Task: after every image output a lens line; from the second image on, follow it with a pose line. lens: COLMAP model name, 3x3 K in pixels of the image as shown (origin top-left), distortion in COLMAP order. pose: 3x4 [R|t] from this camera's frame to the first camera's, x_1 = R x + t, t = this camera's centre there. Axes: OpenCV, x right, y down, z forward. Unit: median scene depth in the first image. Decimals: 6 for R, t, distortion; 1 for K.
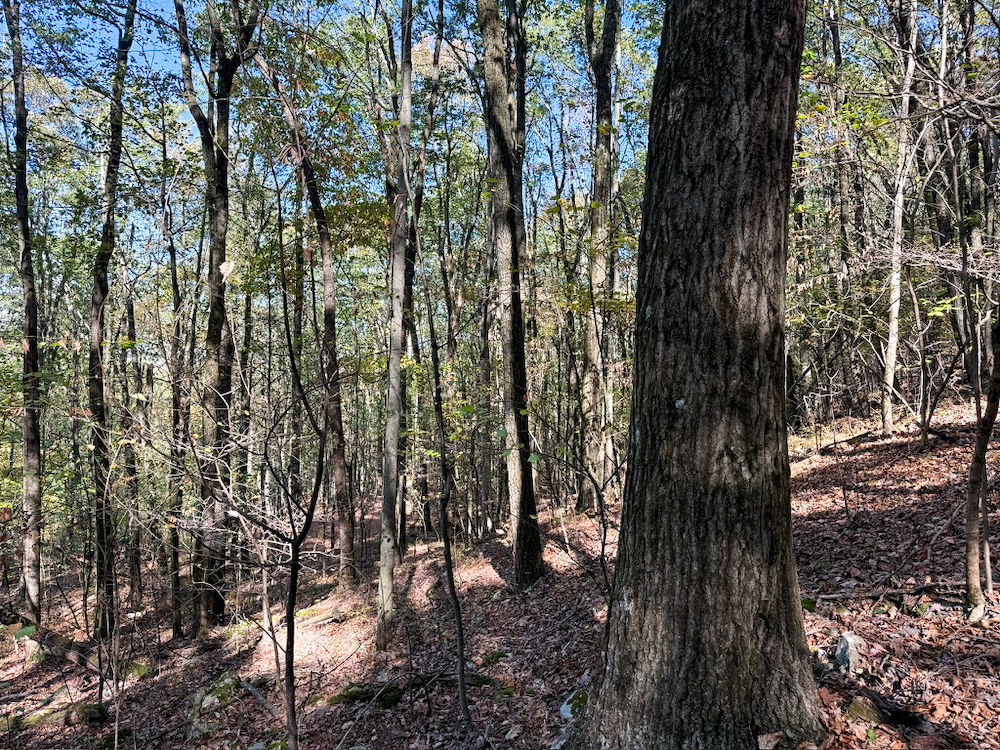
lens RADIAL K [[702.6, 0, 500.0], [0, 702.6, 375.0], [0, 0, 1]] dist [0.106925, -0.106921]
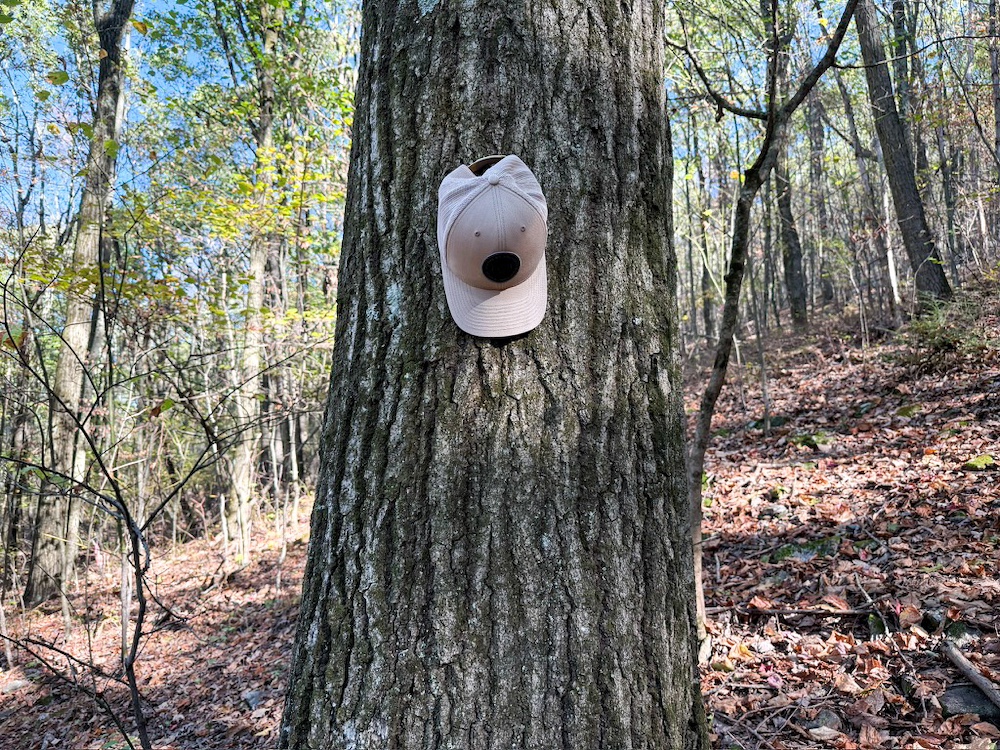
lens RADIAL K [[702.6, 0, 500.0], [0, 702.6, 375.0], [0, 0, 1]] dist [0.106925, -0.106921]
pose [[0.769156, 0.088109, 0.632958, 0.001578], [-0.021463, 0.993453, -0.112210, 0.180651], [-0.638701, 0.072722, 0.766011, 0.722973]]
